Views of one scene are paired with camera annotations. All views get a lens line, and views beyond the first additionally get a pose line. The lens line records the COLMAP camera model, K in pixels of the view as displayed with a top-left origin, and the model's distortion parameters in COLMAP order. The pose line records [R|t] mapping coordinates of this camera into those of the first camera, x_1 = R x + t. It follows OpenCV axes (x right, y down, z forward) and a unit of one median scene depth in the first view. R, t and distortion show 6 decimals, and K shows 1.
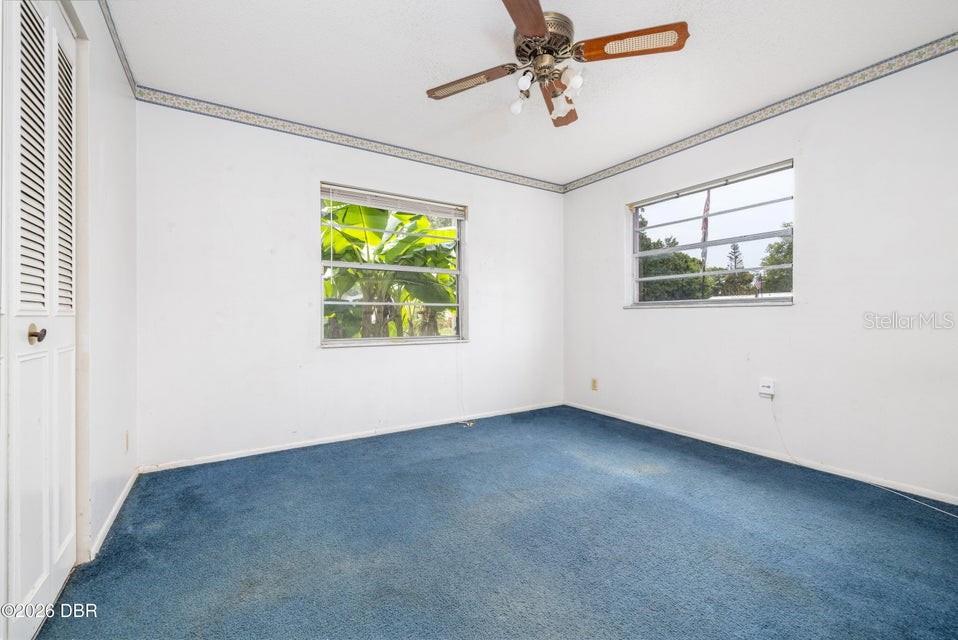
lens RADIAL K [[407.2, 0, 477.6], [0, 407.2, 320.8], [0, 0, 1]] dist [0.000778, 0.000125]
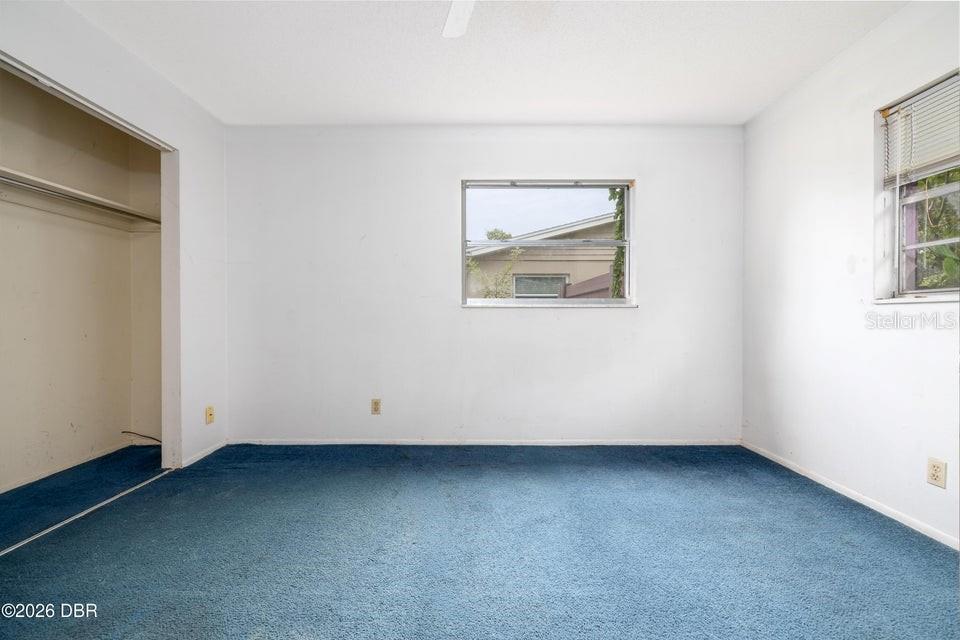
lens RADIAL K [[408.0, 0, 478.6], [0, 408.0, 320.8], [0, 0, 1]] dist [0.000778, 0.000125]
pose [[0.520073, 0.002304, 0.854119, -0.337952], [0.001266, 0.999993, -0.003468, 0.000650], [-0.854121, 0.002885, 0.520067, 0.584594]]
